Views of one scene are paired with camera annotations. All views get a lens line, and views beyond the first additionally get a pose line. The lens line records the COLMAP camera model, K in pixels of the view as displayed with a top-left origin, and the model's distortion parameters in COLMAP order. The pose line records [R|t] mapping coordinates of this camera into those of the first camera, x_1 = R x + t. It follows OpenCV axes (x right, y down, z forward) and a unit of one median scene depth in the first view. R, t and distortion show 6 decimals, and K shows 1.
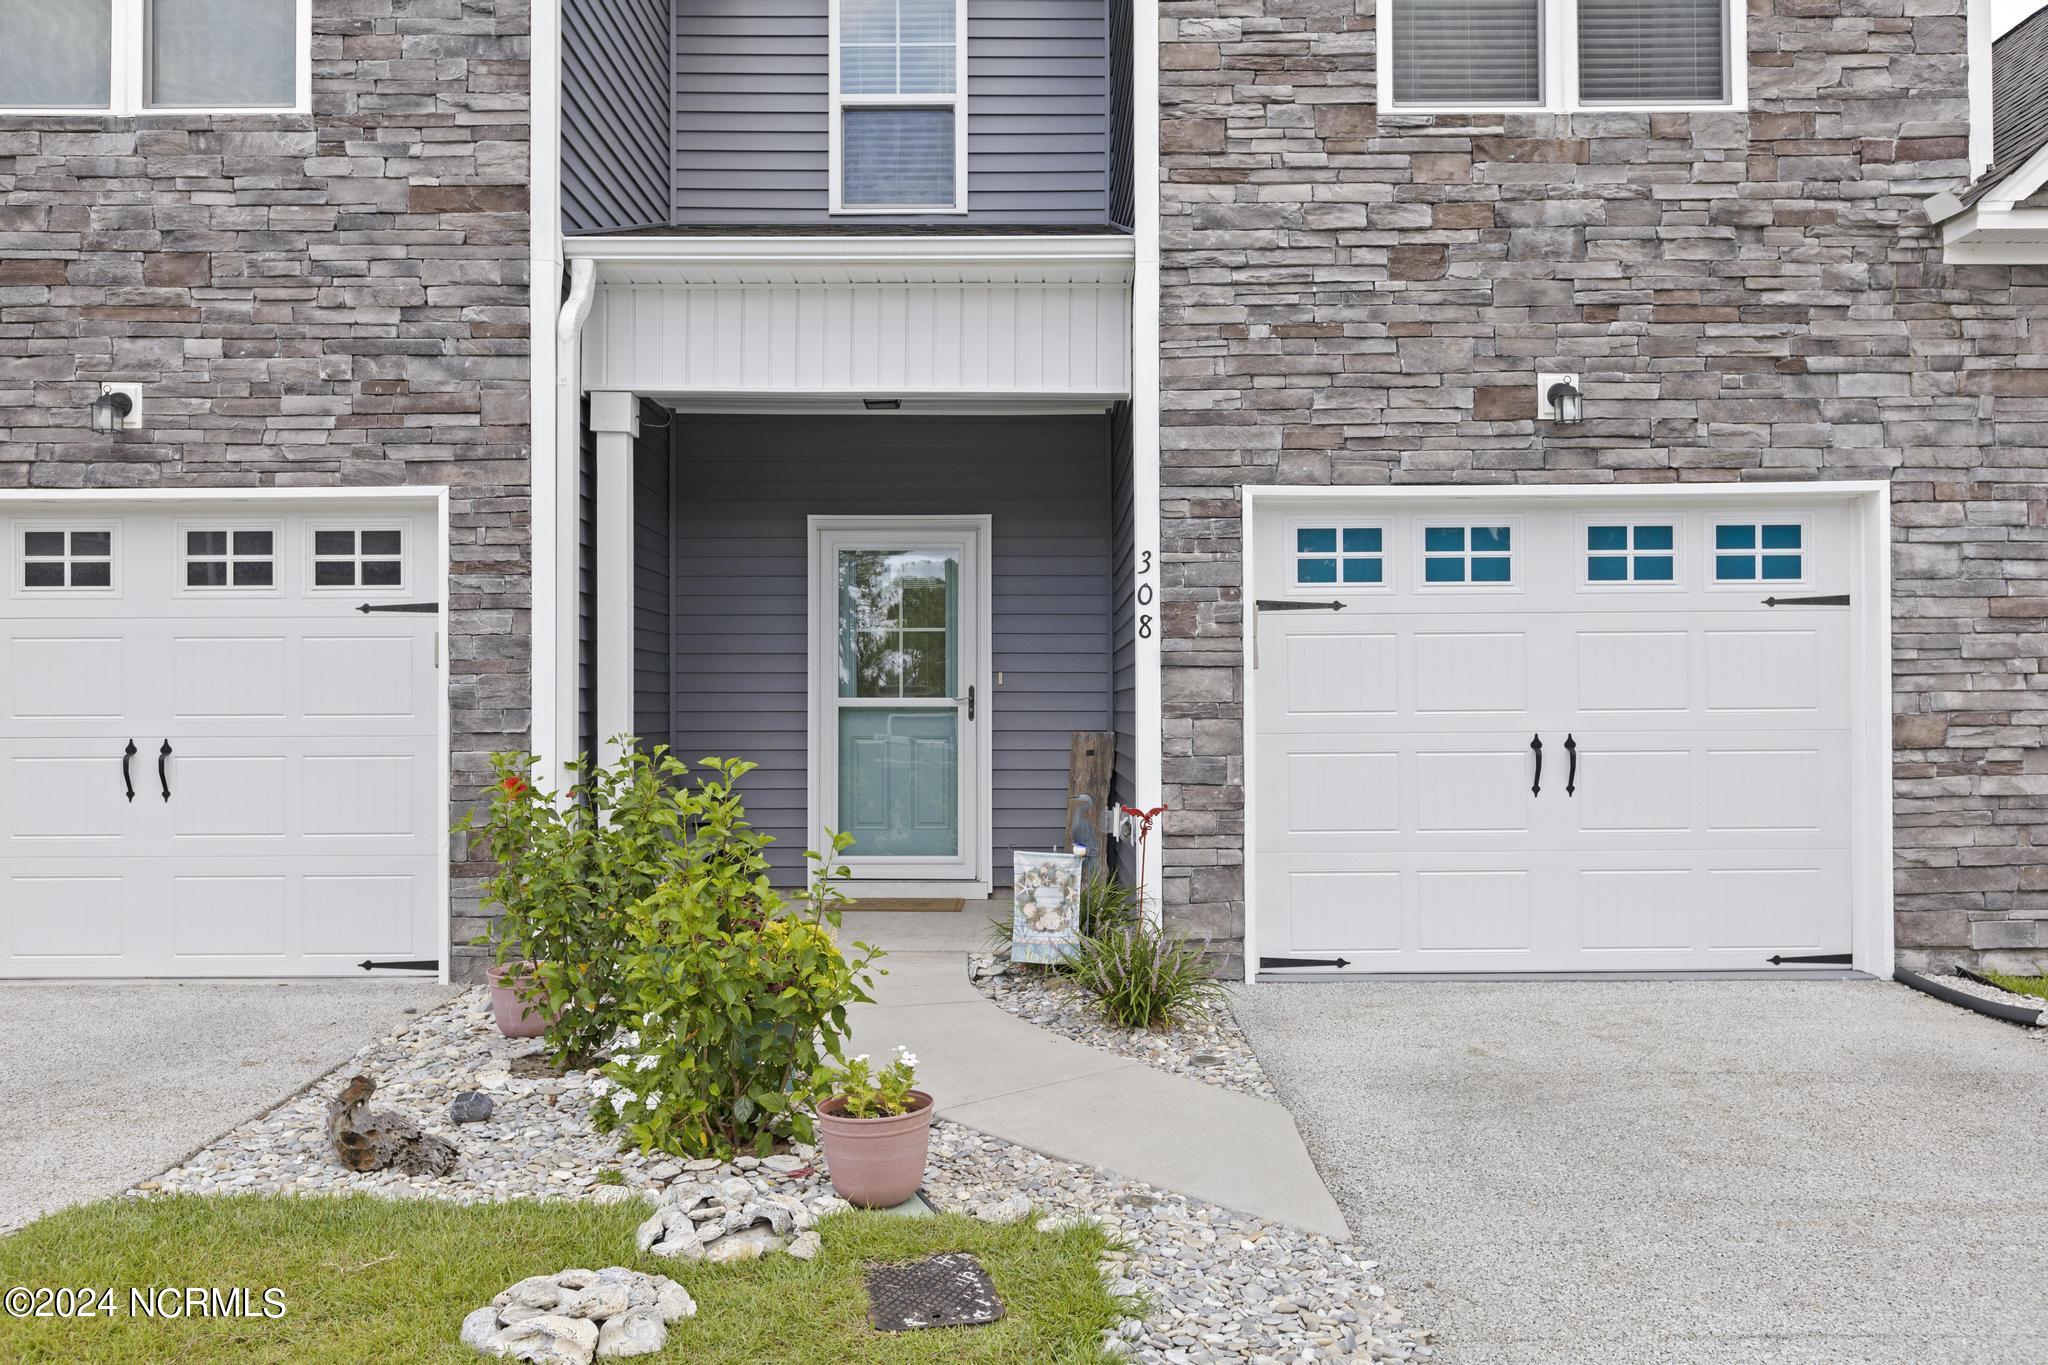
lens RADIAL K [[1601.0, 0, 1027.9], [0, 1601.0, 687.4], [0, 0, 1]] dist [0.011657, -0.016451]
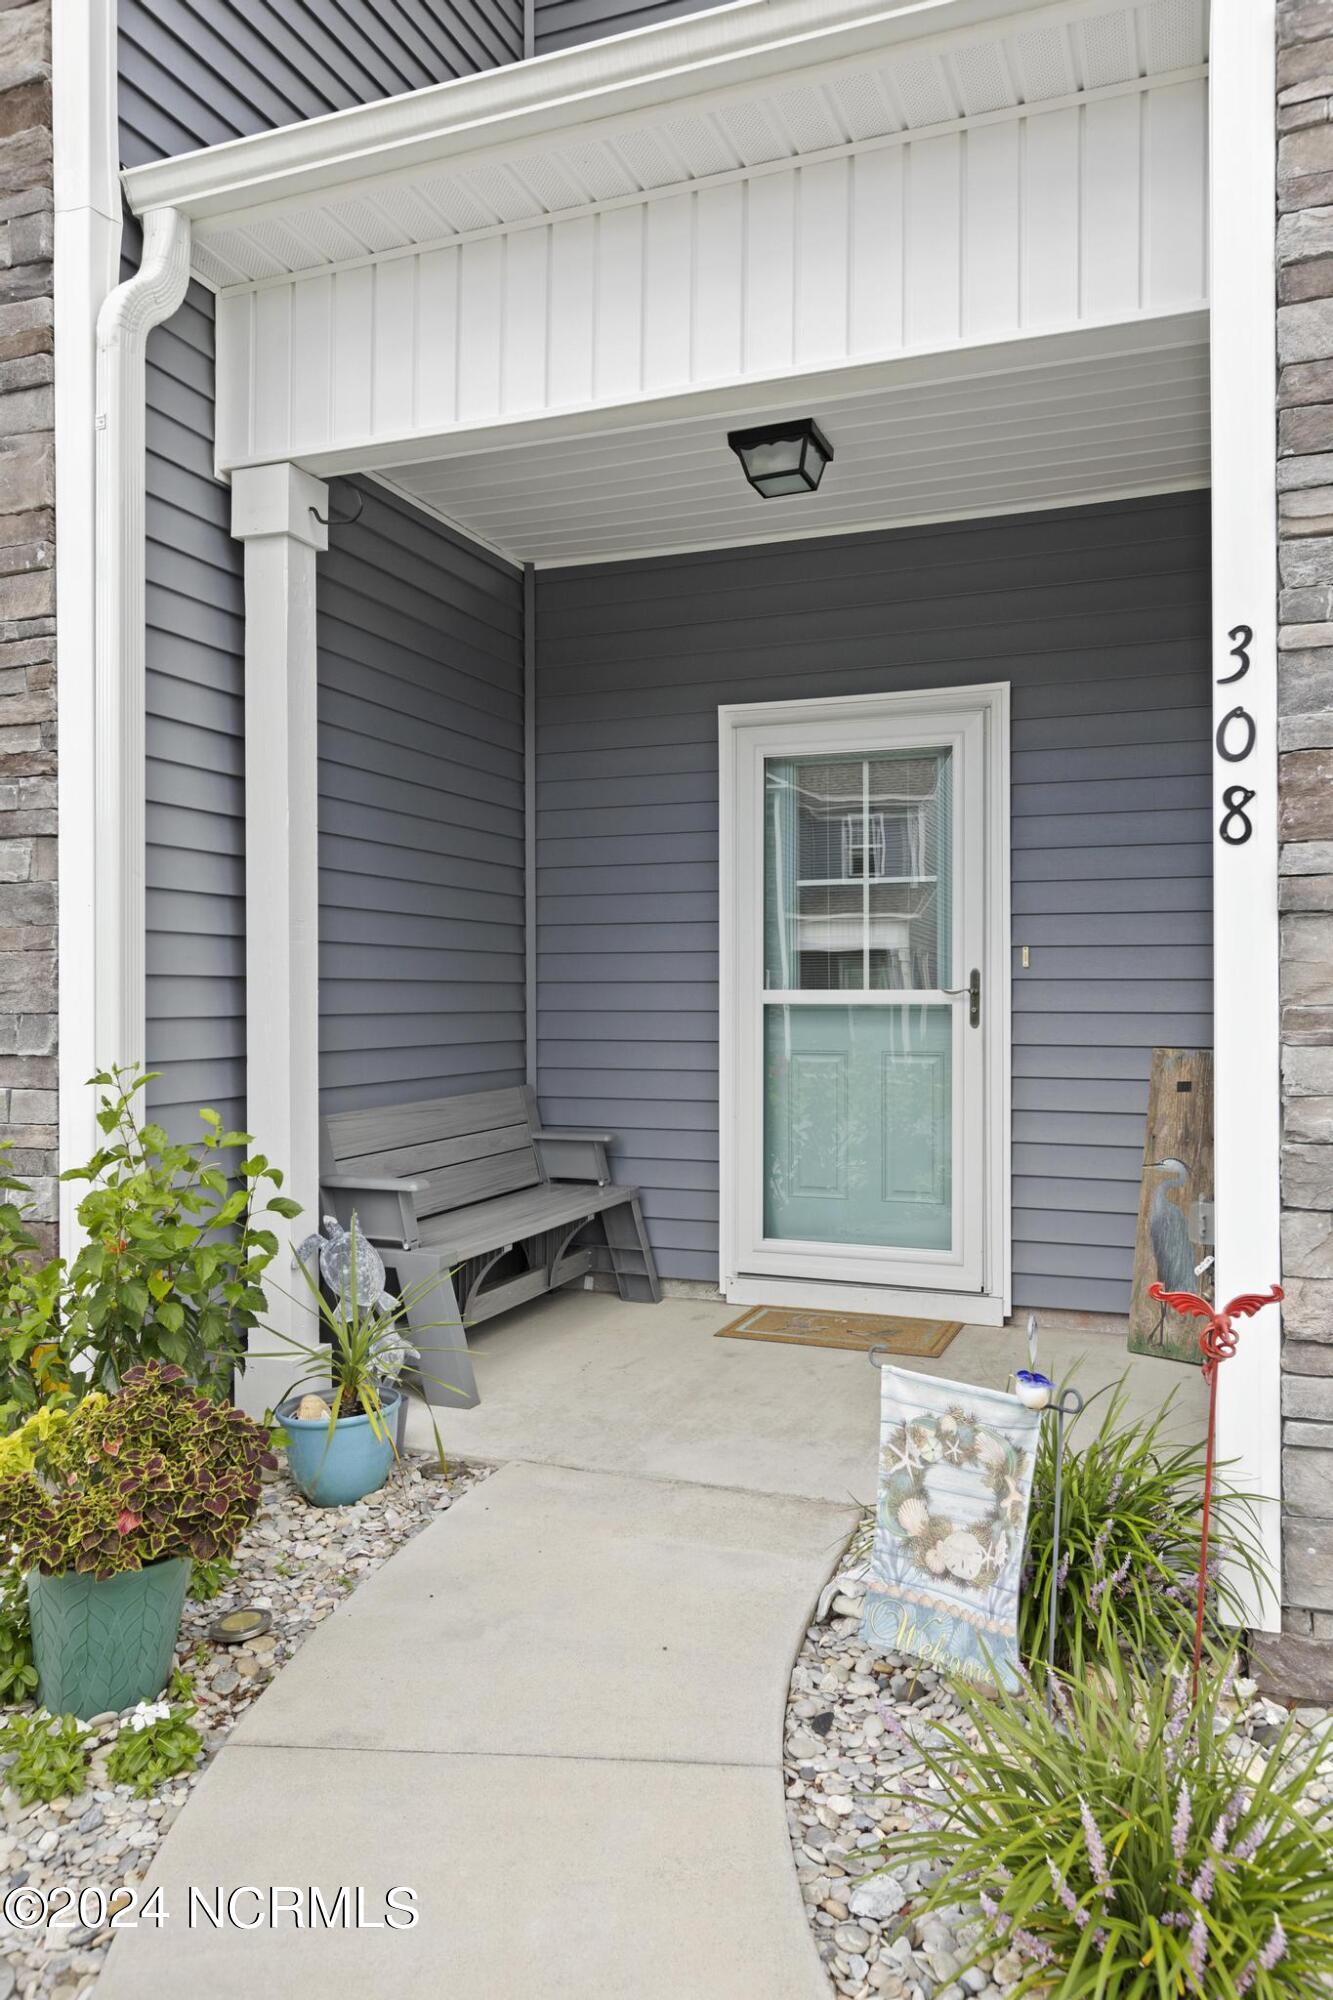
lens RADIAL K [[1424.6, 0, 661.1], [0, 1424.6, 1007.5], [0, 0, 1]] dist [-0.005623, -0.001036]
pose [[0.928101, 0.002968, -0.372317, 0.072284], [0.005161, 0.999770, 0.020835, 0.001856], [0.372293, -0.021258, 0.927872, 0.613920]]
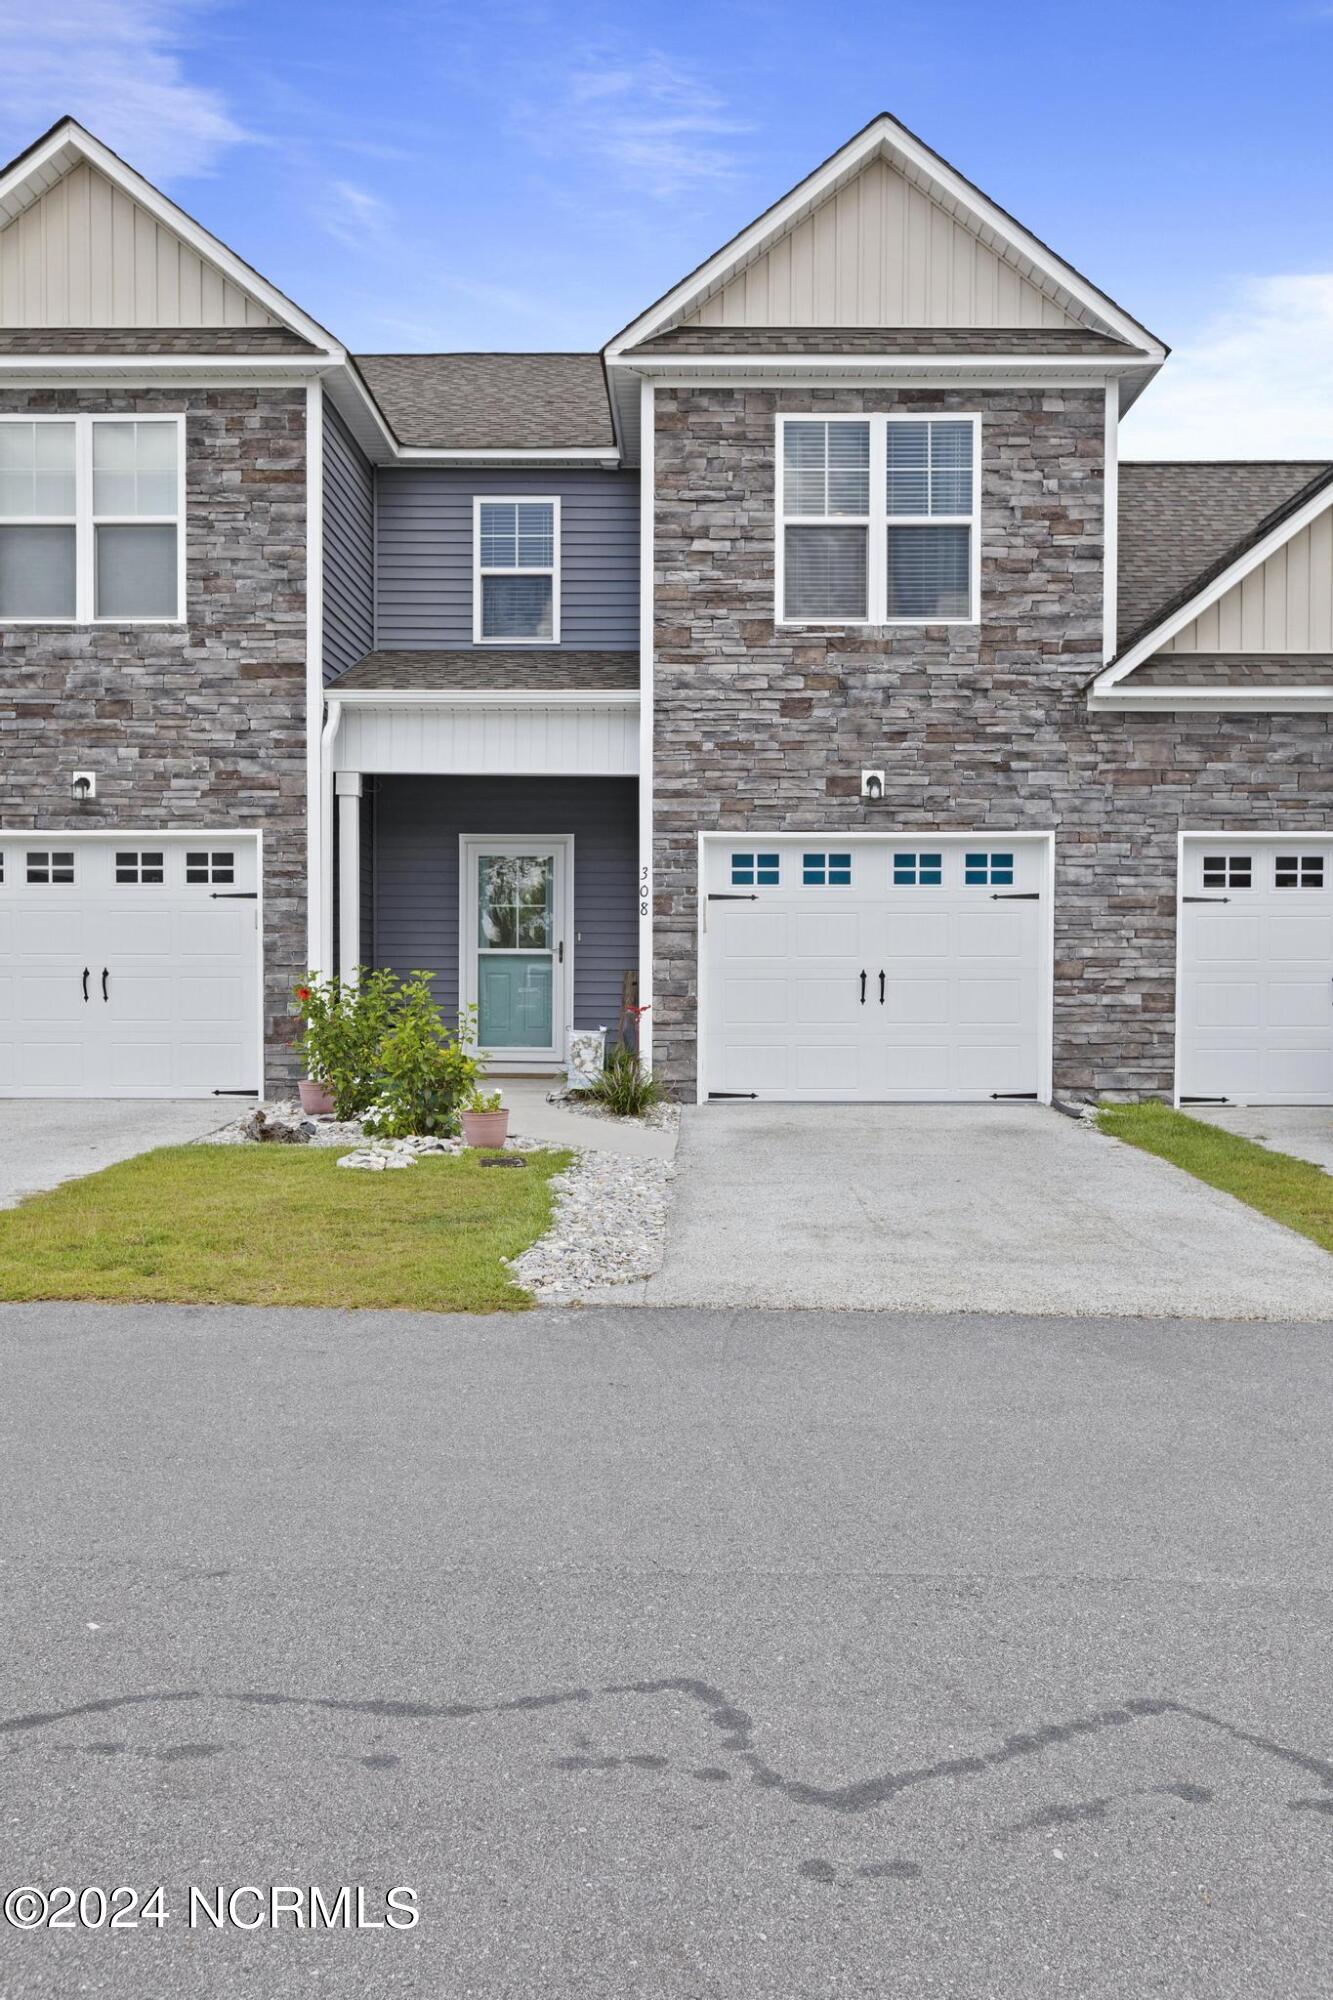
lens RADIAL K [[1734.4, 0, 673.9], [0, 1734.4, 1014.7], [0, 0, 1]] dist [-0.015015, 0.005234]
pose [[0.999882, 0.007055, -0.013631, 0.134593], [-0.006516, 0.999211, 0.039179, 0.004530], [0.013897, -0.039085, 0.999139, -0.968384]]
